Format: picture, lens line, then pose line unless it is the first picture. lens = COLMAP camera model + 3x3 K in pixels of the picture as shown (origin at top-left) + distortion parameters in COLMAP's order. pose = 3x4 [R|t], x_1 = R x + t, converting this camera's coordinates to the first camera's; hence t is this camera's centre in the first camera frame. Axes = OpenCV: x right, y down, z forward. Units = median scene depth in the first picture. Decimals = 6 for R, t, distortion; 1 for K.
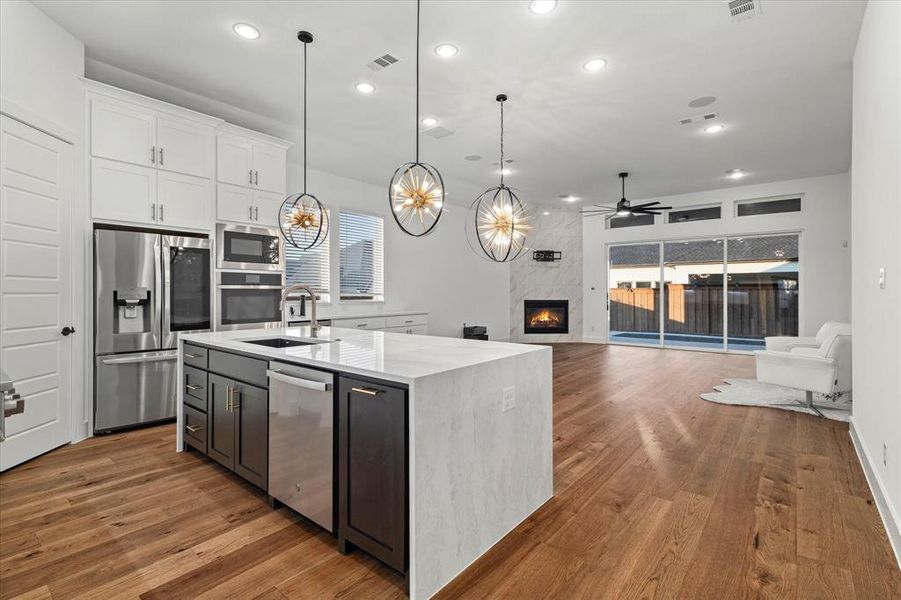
lens RADIAL K [[419.8, 0, 450.5], [0, 419.8, 300.0], [0, 0, 1]] dist [0.002874, 0.000208]
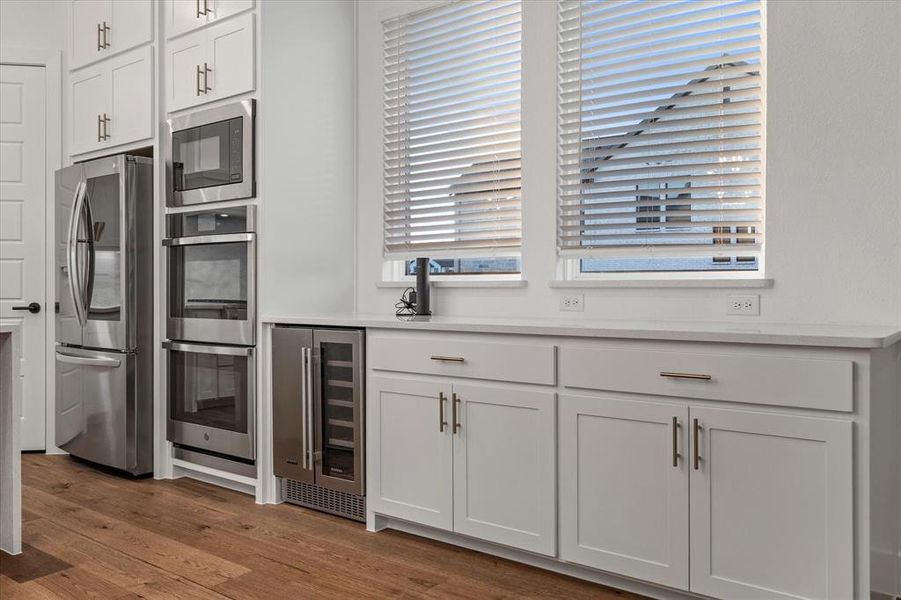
lens RADIAL K [[717.1, 0, 450.5], [0, 717.1, 300.0], [0, 0, 1]] dist [0.013481, 0.004188]
pose [[0.027284, 0.019143, -0.999444, 0.348095], [-0.018501, 0.999655, 0.018642, 0.016108], [0.999457, 0.017982, 0.027628, 1.317280]]
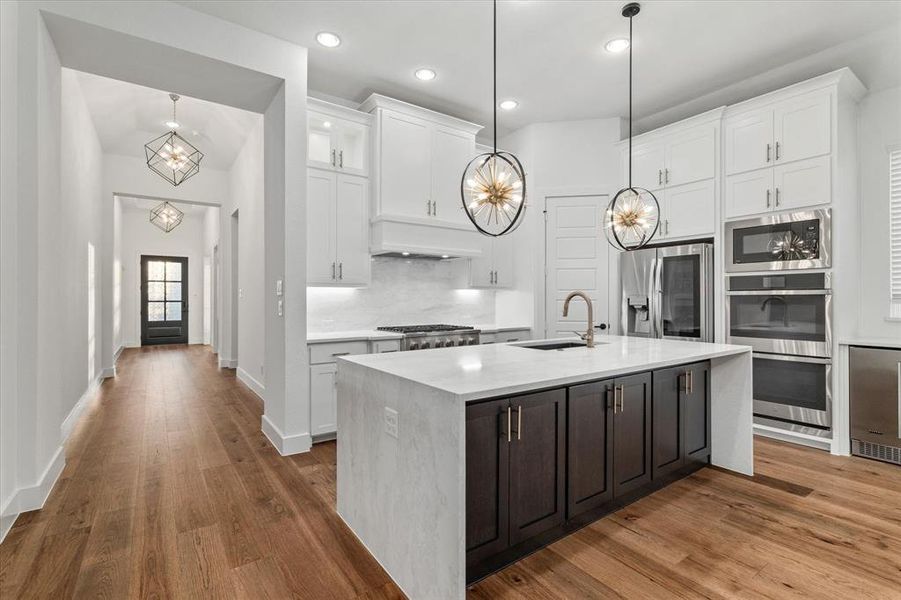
lens RADIAL K [[419.8, 0, 450.5], [0, 419.8, 300.0], [0, 0, 1]] dist [0.002874, 0.000208]
pose [[-0.267629, 0.004987, -0.963509, 0.468620], [-0.014247, 0.999857, 0.009133, -0.016143], [0.963417, 0.016171, -0.267519, 0.666800]]
